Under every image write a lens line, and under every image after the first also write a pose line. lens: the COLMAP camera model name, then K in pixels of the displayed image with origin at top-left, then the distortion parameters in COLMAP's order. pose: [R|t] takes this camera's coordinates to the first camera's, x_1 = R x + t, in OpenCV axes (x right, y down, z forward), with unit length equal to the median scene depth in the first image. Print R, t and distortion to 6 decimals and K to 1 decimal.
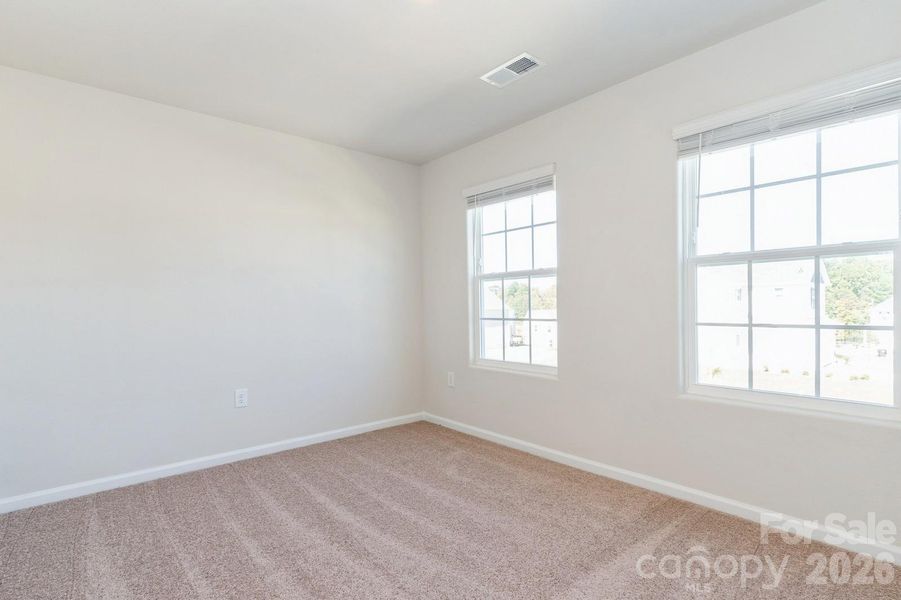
lens RADIAL K [[449.8, 0, 446.2], [0, 449.8, 301.1], [0, 0, 1]] dist [0.006197, 0.001363]
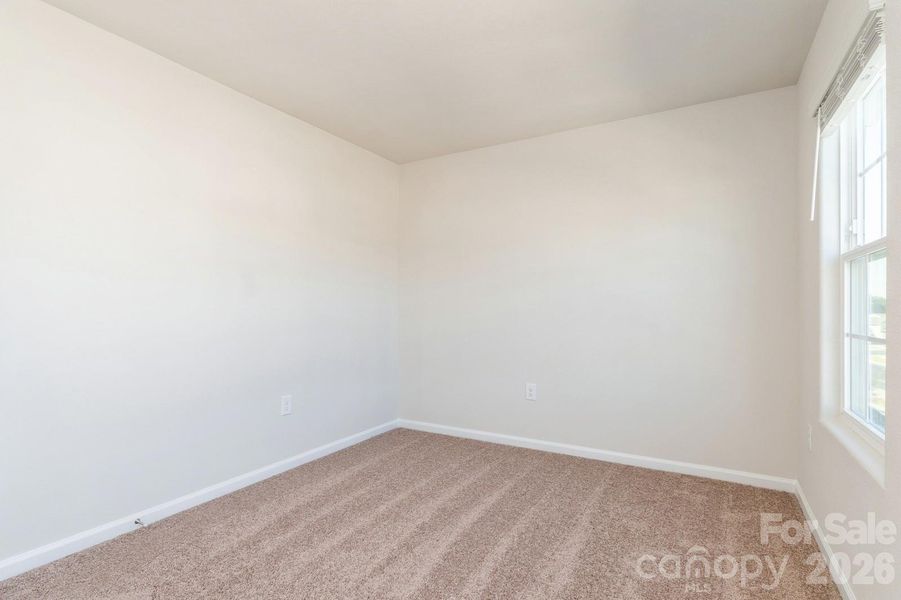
lens RADIAL K [[449.8, 0, 448.6], [0, 449.8, 298.6], [0, 0, 1]] dist [0.006197, 0.001363]
pose [[0.320136, -0.010524, -0.947313, 0.638384], [0.005529, 0.999942, -0.009240, -0.000807], [0.947355, -0.002280, 0.320176, 0.576824]]
